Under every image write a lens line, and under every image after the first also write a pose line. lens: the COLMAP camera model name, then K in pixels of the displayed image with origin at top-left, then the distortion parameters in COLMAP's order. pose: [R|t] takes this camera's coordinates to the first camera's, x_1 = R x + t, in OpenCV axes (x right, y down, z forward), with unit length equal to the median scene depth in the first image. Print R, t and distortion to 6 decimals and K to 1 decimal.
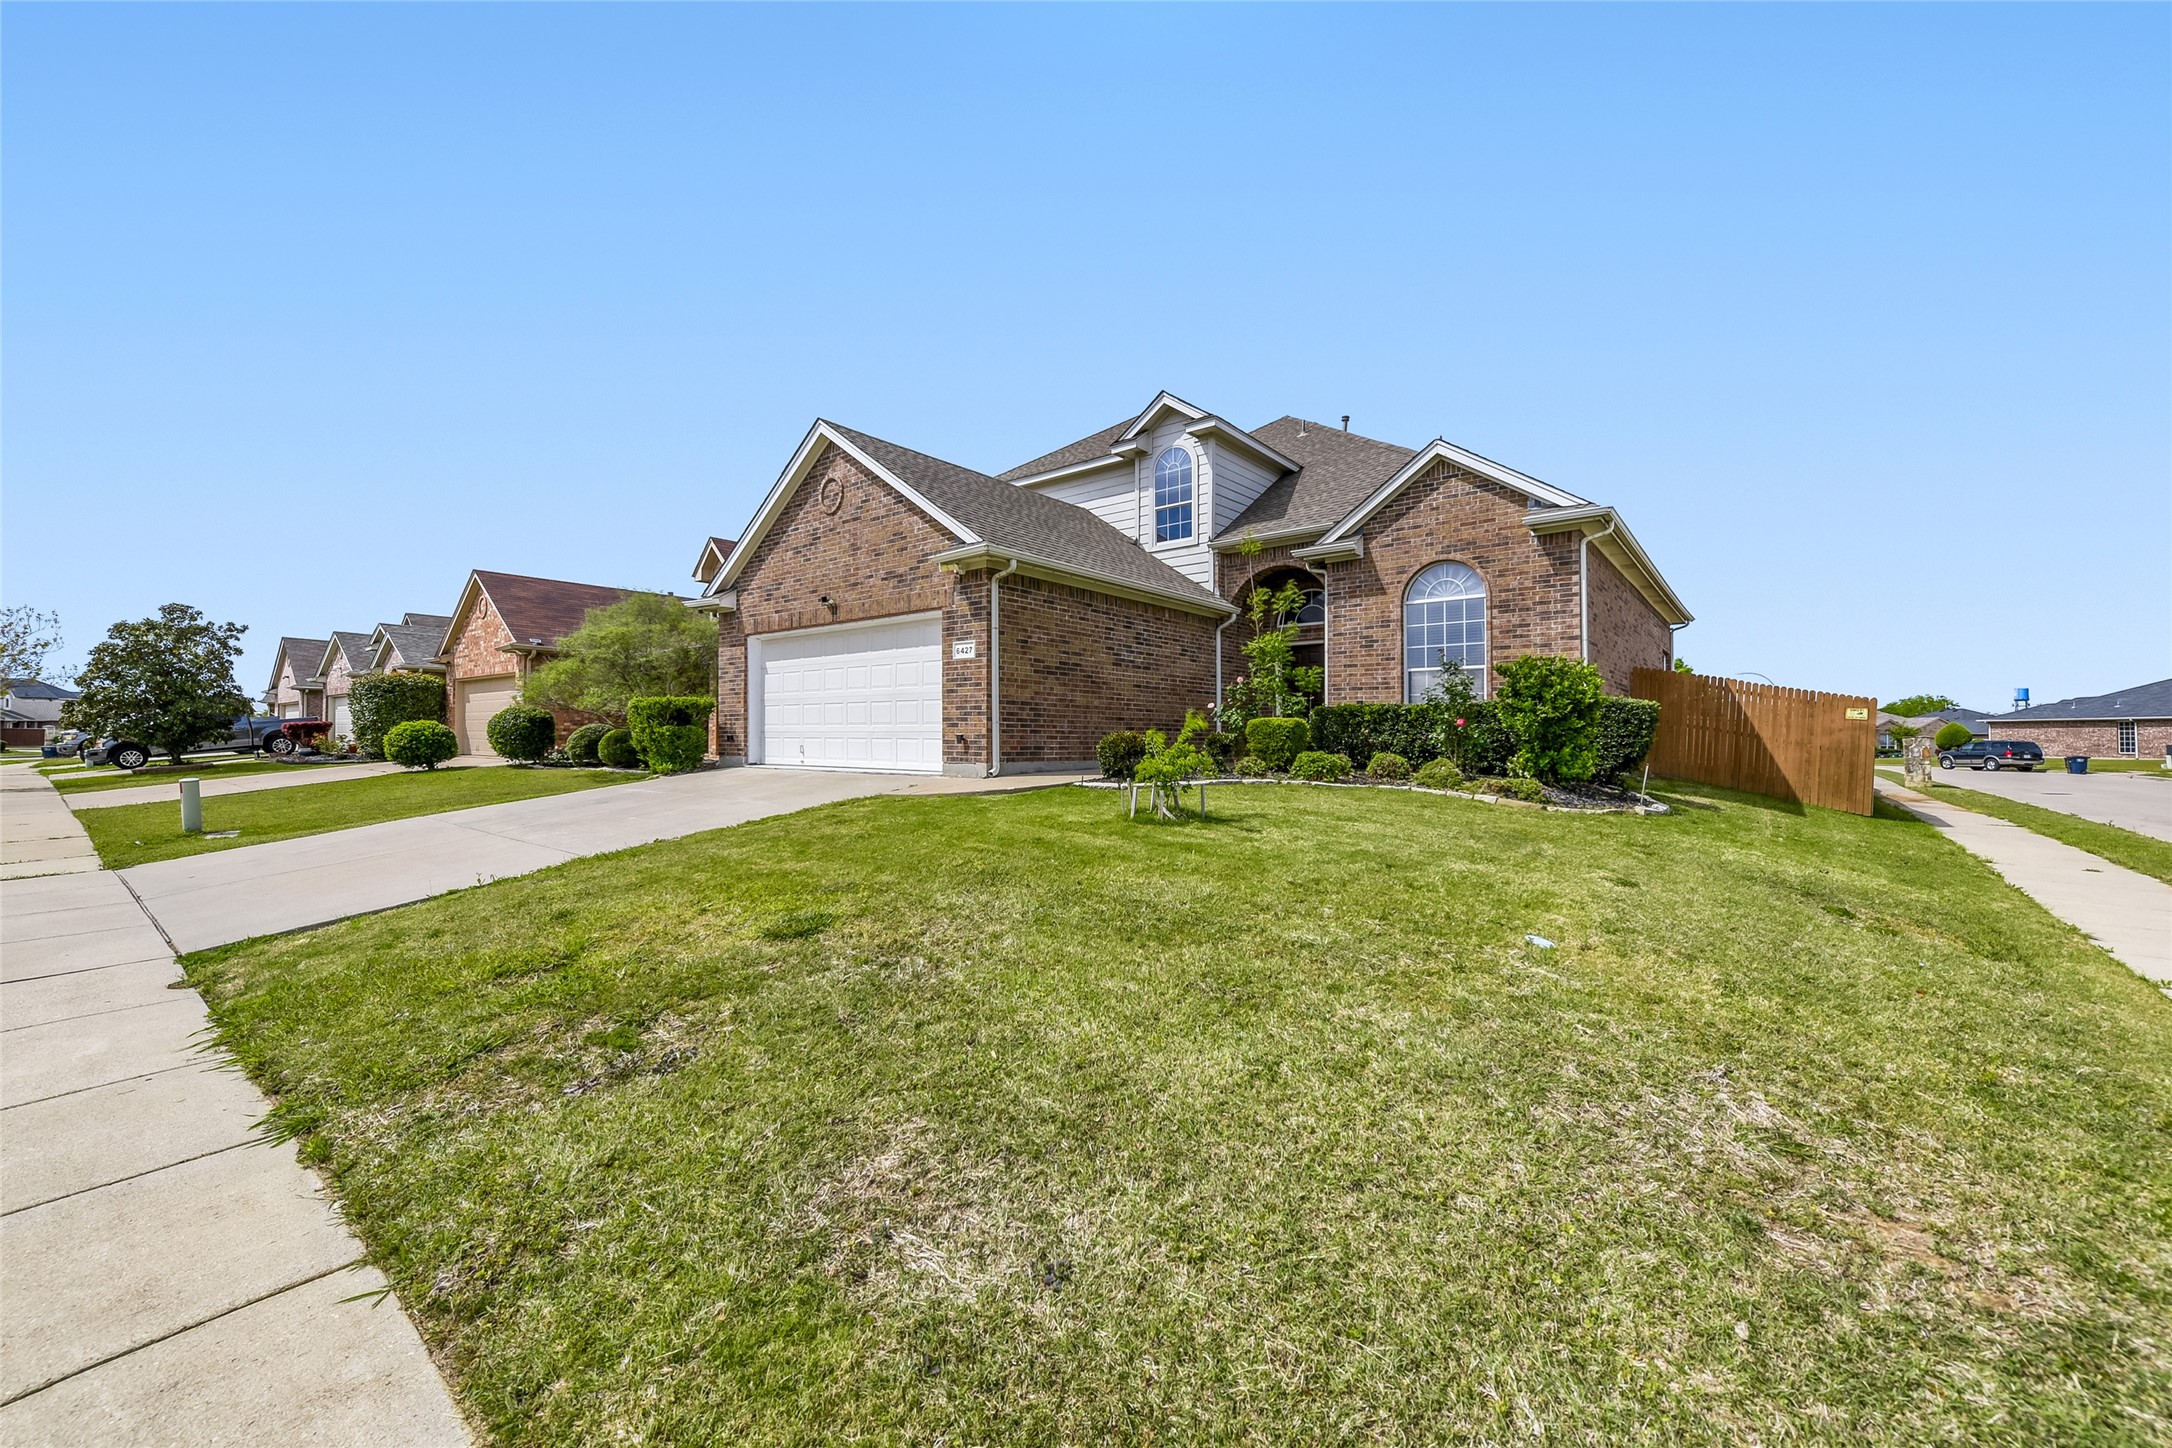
lens RADIAL K [[850.9, 0, 1094.6], [0, 850.9, 733.3], [0, 0, 1]] dist [0.011433, 0.000047]
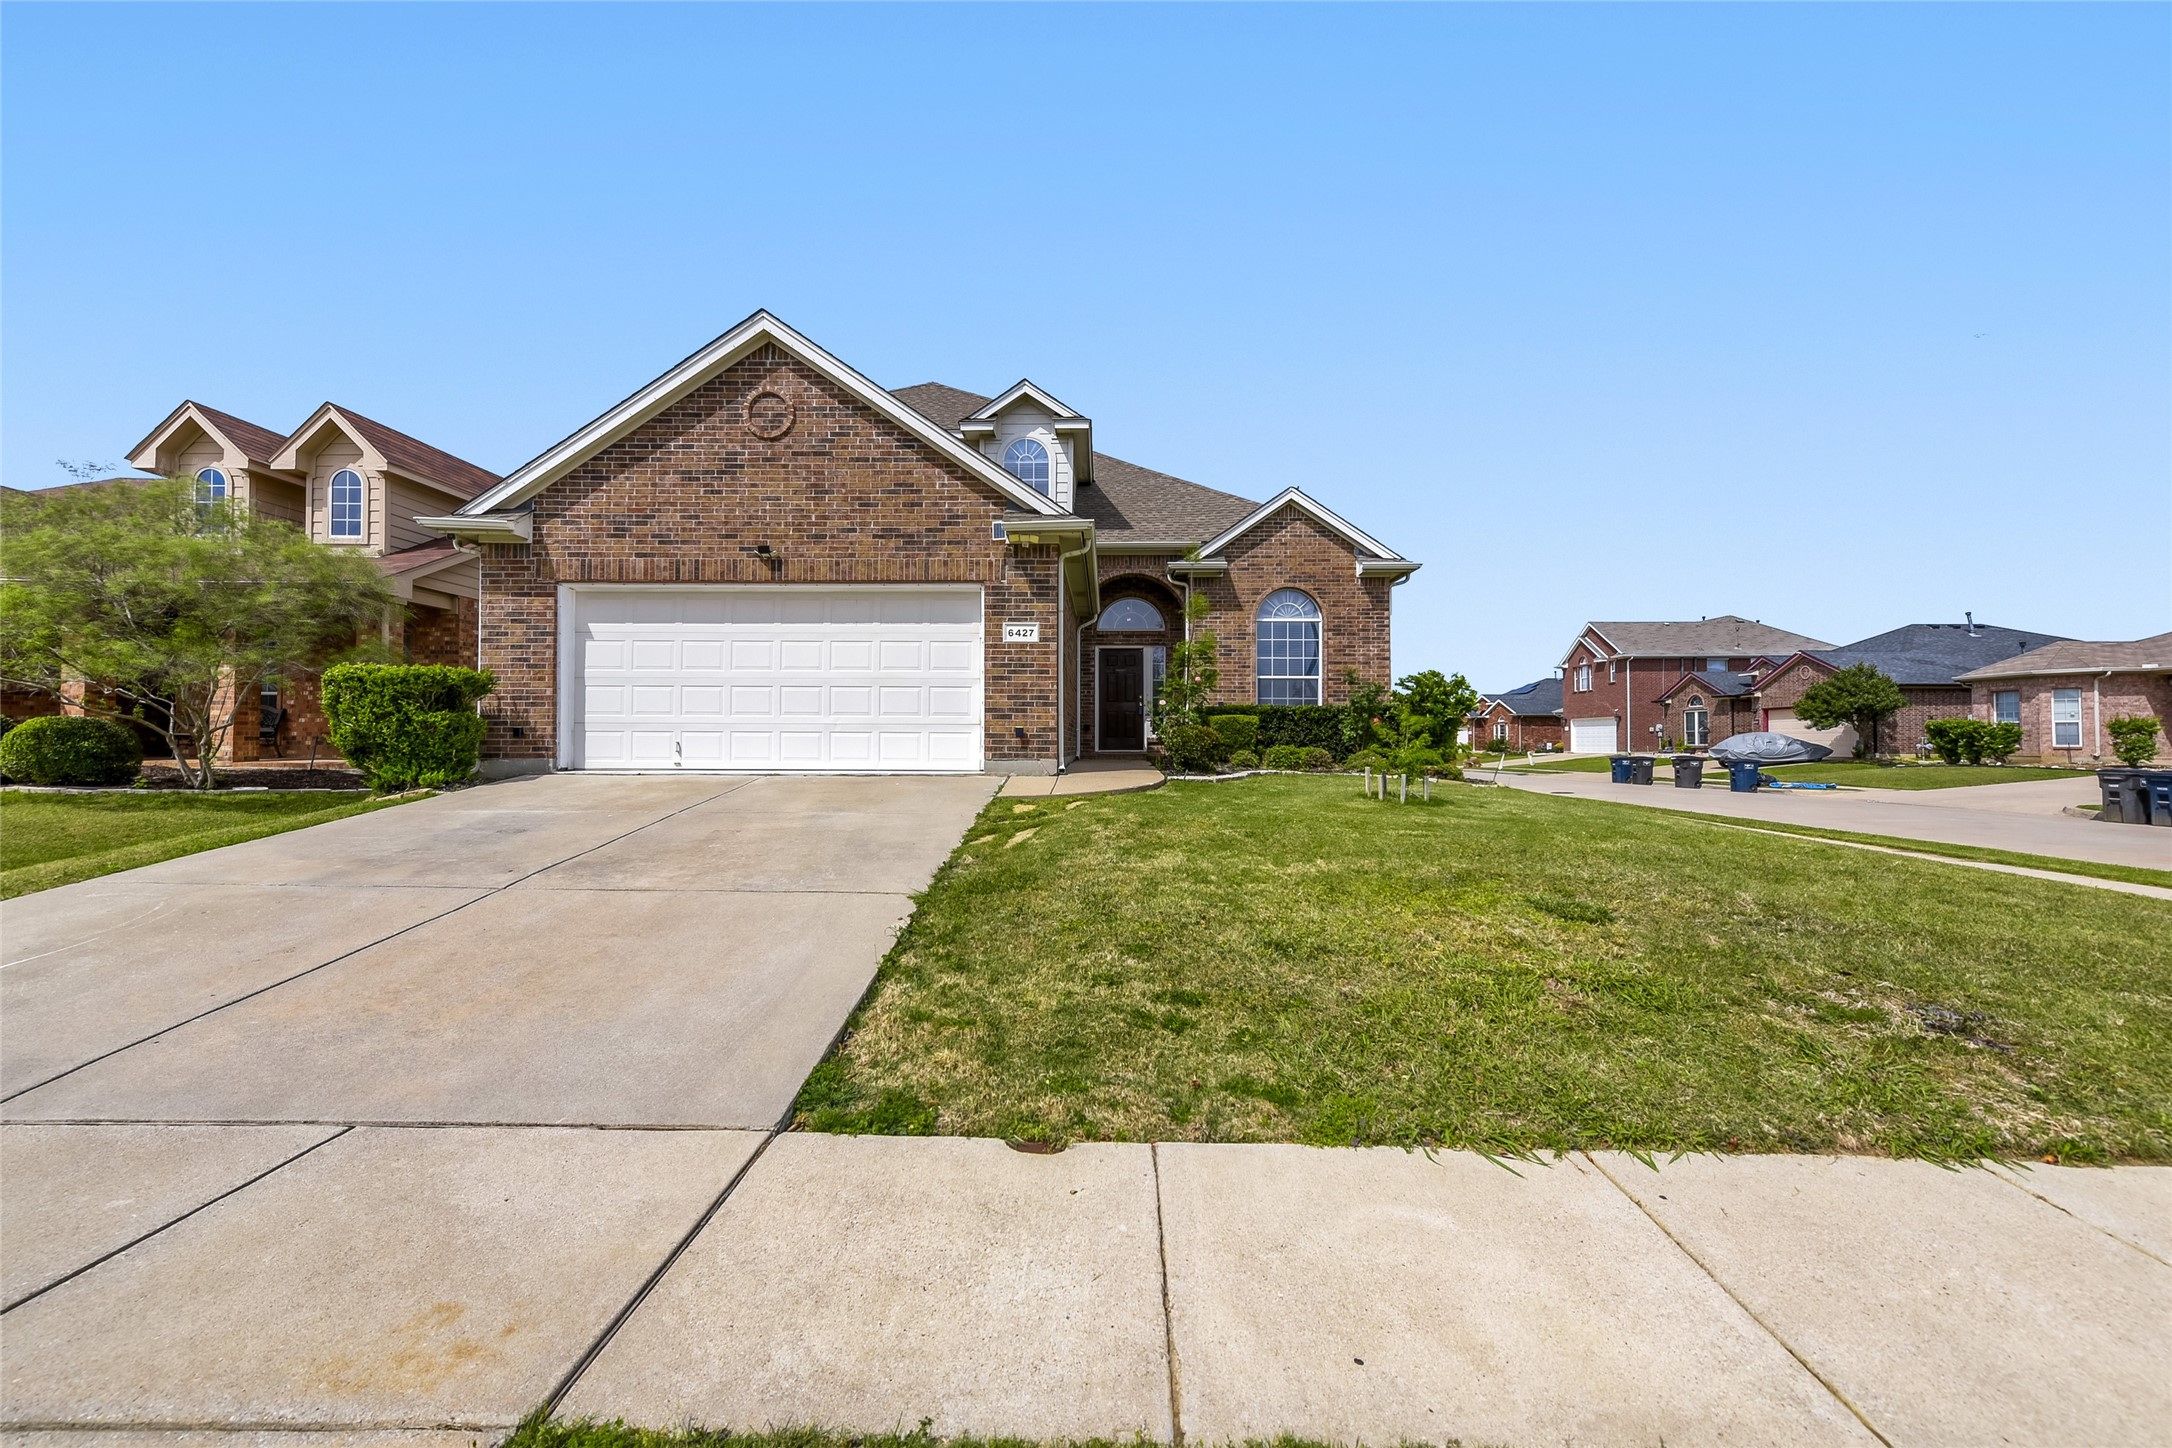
lens RADIAL K [[850.9, 0, 1094.4], [0, 850.9, 730.6], [0, 0, 1]] dist [0.011433, 0.000047]
pose [[0.791975, 0.007602, 0.610506, -0.538873], [-0.004142, 0.999966, -0.007080, 0.008961], [-0.610539, 0.003079, 0.791980, 0.213931]]
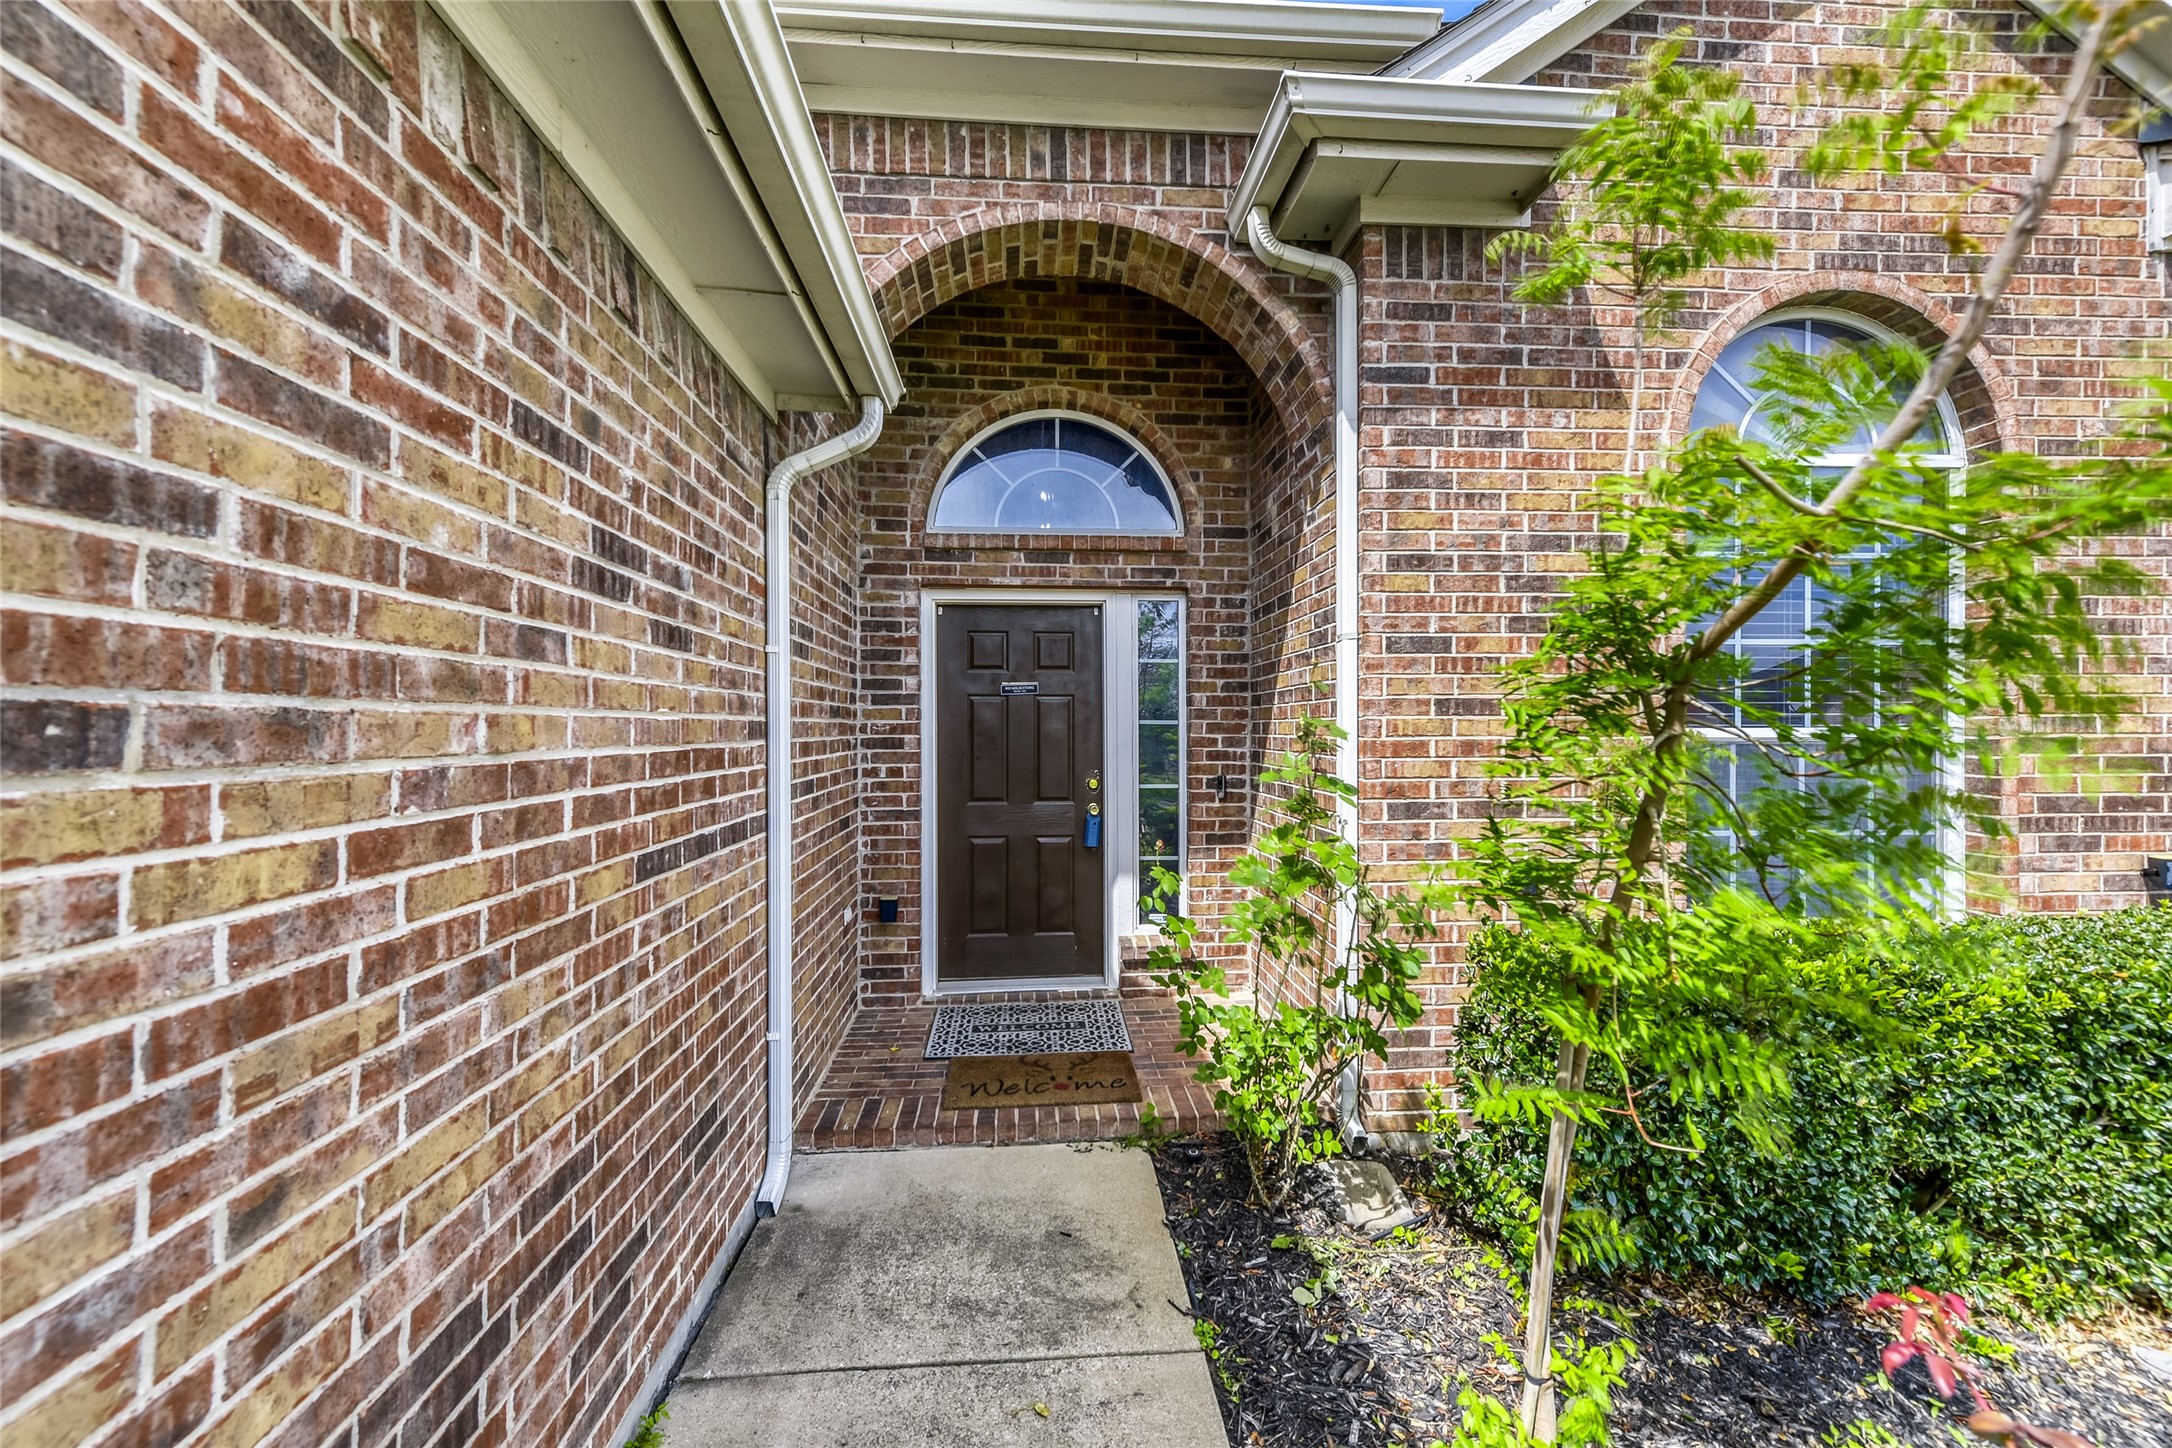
lens RADIAL K [[850.9, 0, 1088.9], [0, 850.9, 718.8], [0, 0, 1]] dist [0.011433, 0.000047]
pose [[0.733966, -0.003794, 0.679176, 0.080395], [0.000538, 0.999987, 0.005005, -0.081793], [-0.679186, -0.003308, 0.733959, 0.956366]]
